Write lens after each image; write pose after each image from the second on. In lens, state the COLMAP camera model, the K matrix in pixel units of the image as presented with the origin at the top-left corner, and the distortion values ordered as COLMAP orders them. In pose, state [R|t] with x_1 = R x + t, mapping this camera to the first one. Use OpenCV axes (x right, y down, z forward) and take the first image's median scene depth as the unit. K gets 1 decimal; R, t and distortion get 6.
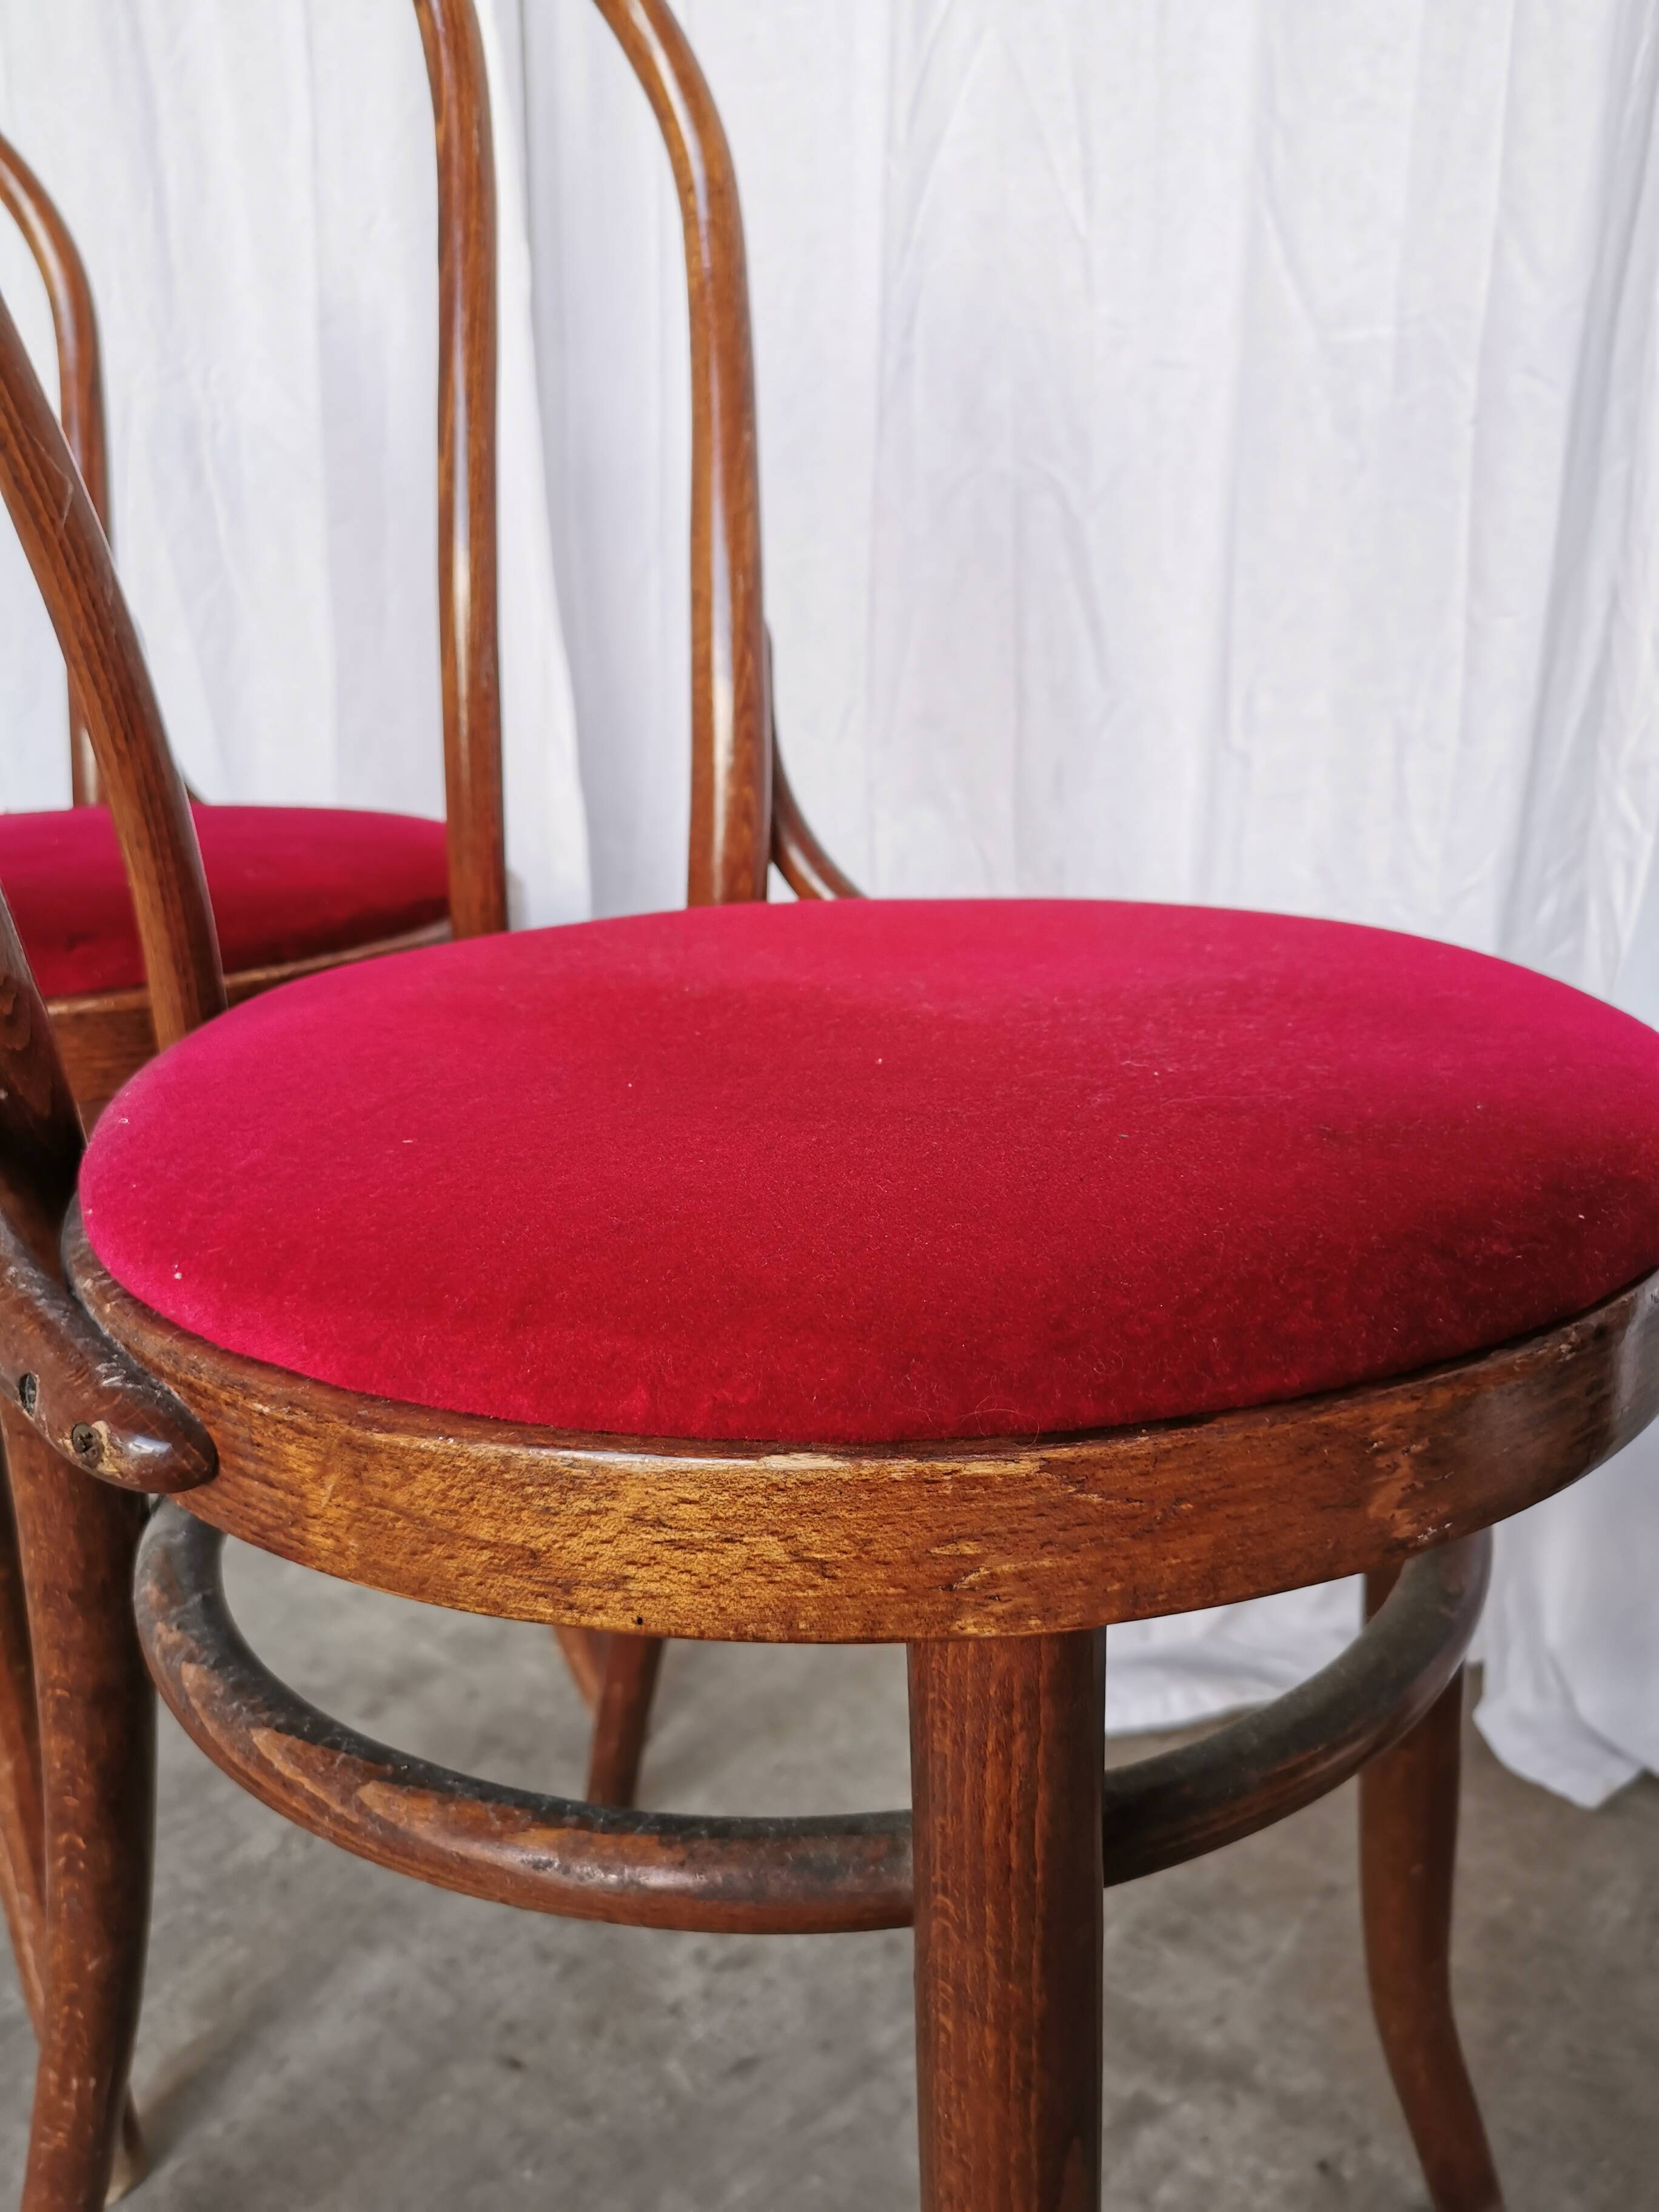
lens RADIAL K [[1715.4, 0, 835.4], [0, 1715.4, 1107.6], [0, 0, 1]] dist [0.045986, -0.059213]
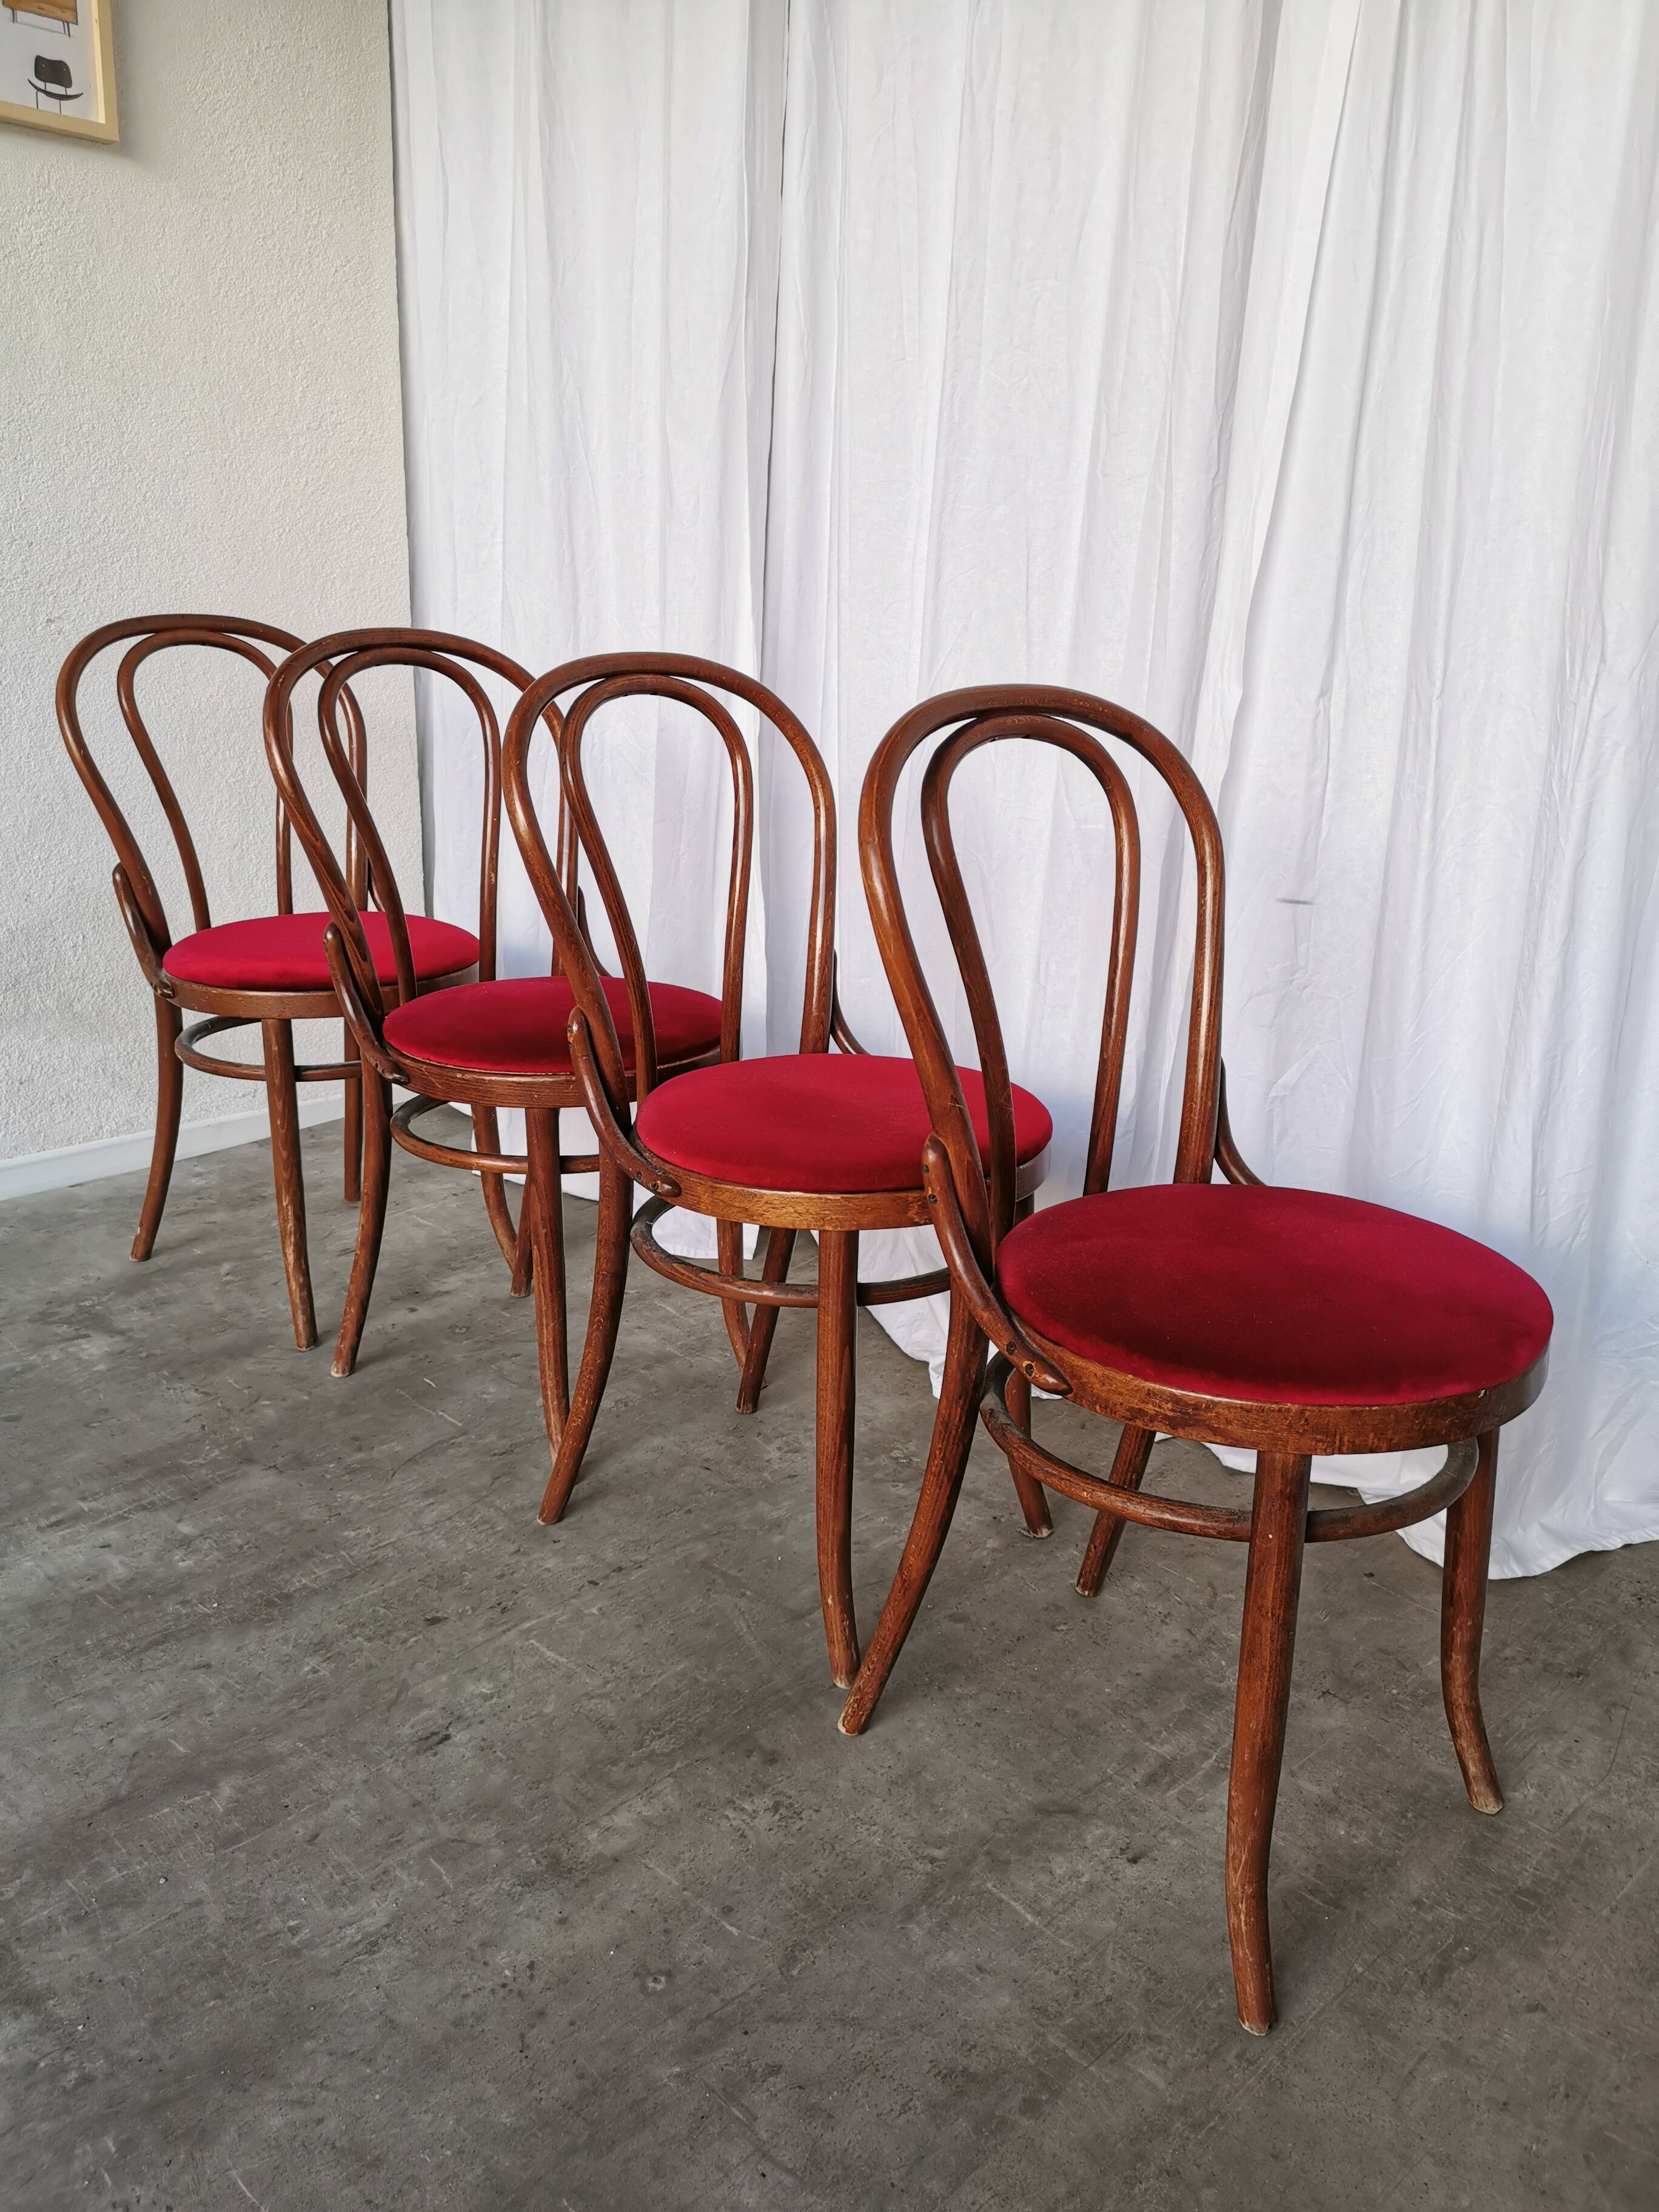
lens RADIAL K [[1712.1, 0, 828.1], [0, 1712.1, 1101.5], [0, 0, 1]] dist [0.047072, -0.054898]
pose [[0.992799, 0.073679, -0.094450, 0.199441], [-0.073607, 0.997278, 0.004252, -0.042236], [0.094506, 0.002730, 0.995521, -1.551364]]
